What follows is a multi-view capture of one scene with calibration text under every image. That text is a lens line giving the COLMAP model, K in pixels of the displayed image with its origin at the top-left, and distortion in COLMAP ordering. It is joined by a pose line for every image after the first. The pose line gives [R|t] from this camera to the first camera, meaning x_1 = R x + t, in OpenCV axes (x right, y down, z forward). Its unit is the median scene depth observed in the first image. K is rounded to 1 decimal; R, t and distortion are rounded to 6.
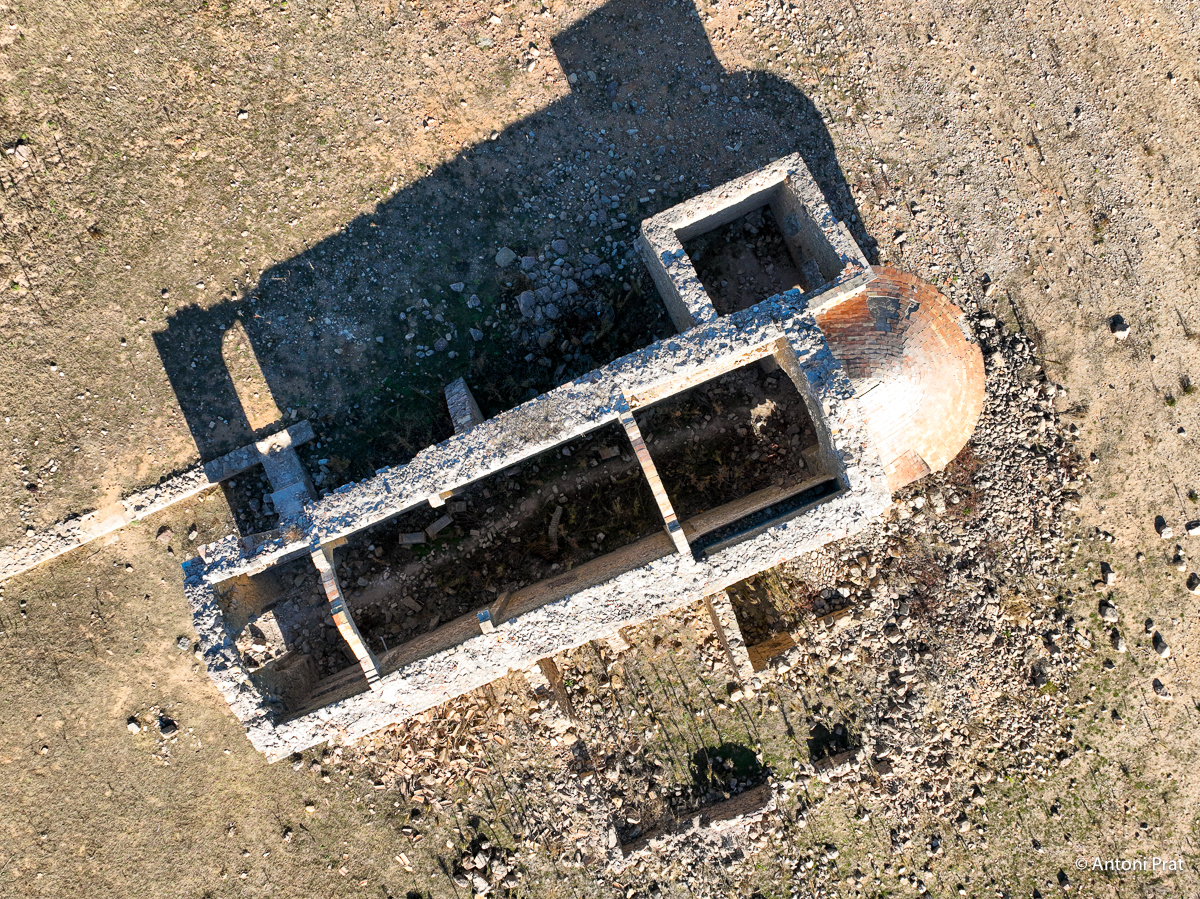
lens RADIAL K [[840.2, 0, 603.6], [0, 840.2, 448.8], [0, 0, 1]] dist [-0.002287, 0.022039]
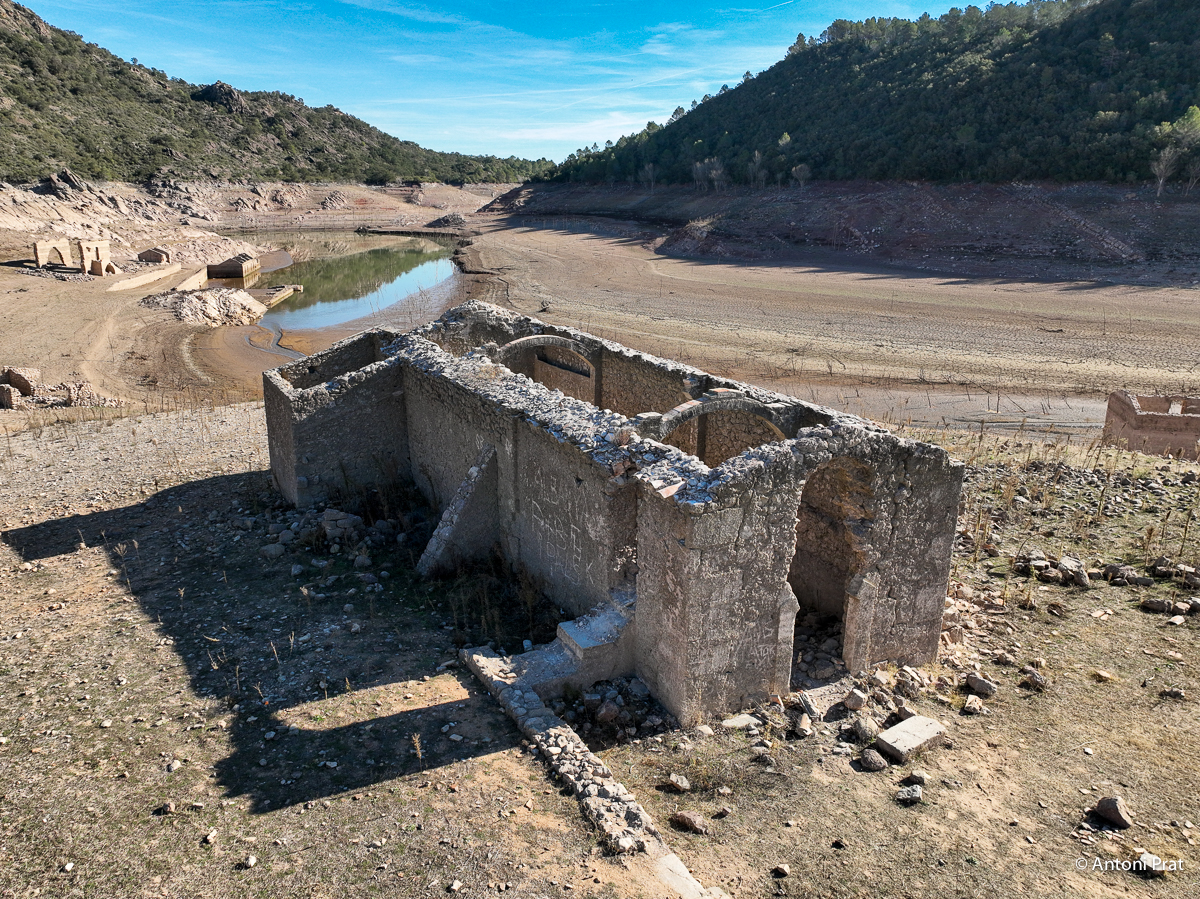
lens RADIAL K [[923.2, 0, 537.2], [0, 923.2, 447.1], [0, 0, 1]] dist [0.003337, 0.014794]
pose [[-0.014932, -0.279042, 0.960163, -0.960038], [0.999798, -0.017116, 0.010574, 0.017803], [0.013484, 0.960126, 0.279241, 0.670142]]
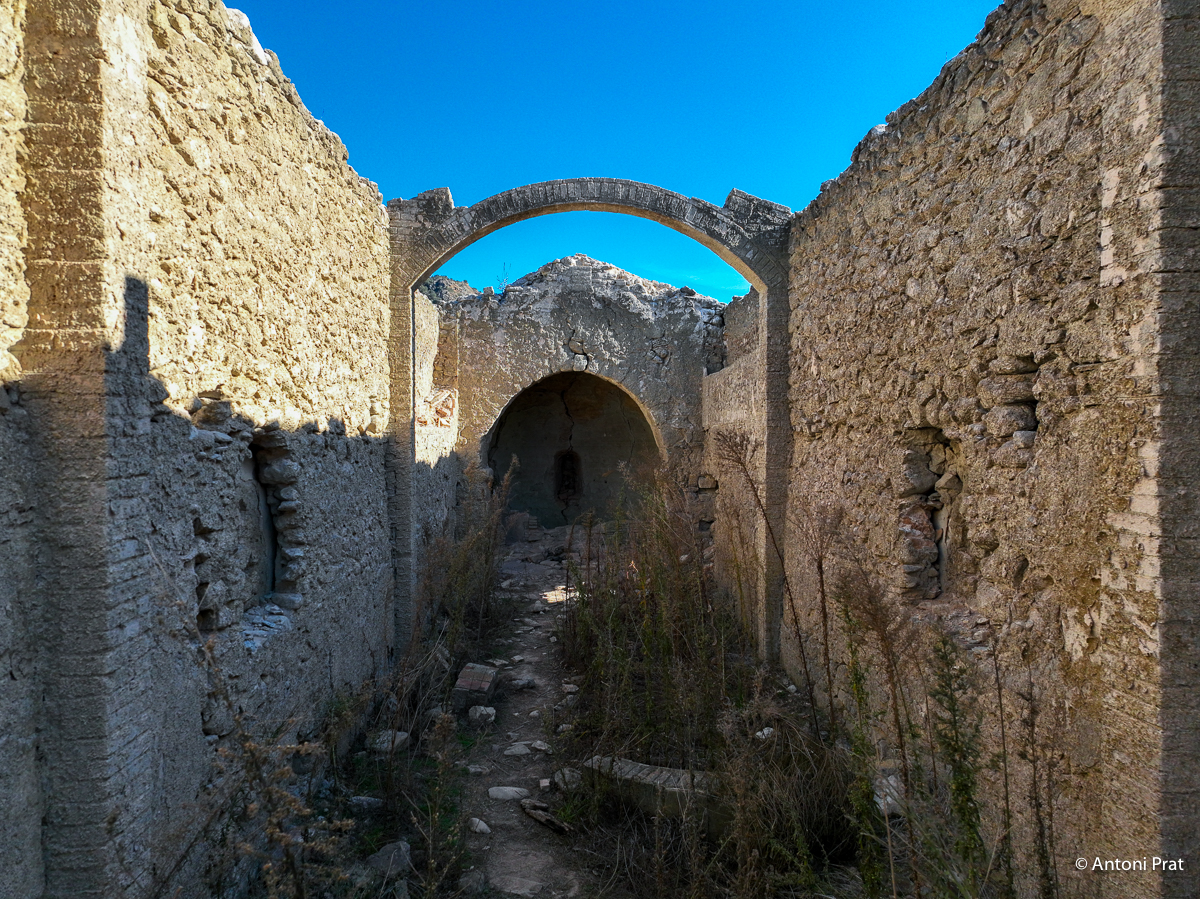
lens RADIAL K [[840.2, 0, 601.7], [0, 840.2, 449.8], [0, 0, 1]] dist [-0.002287, 0.022039]
pose [[0.345777, -0.016214, 0.938177, -0.251840], [0.938207, -0.009291, -0.345949, 0.147625], [0.014325, 0.999825, 0.011999, 0.935501]]
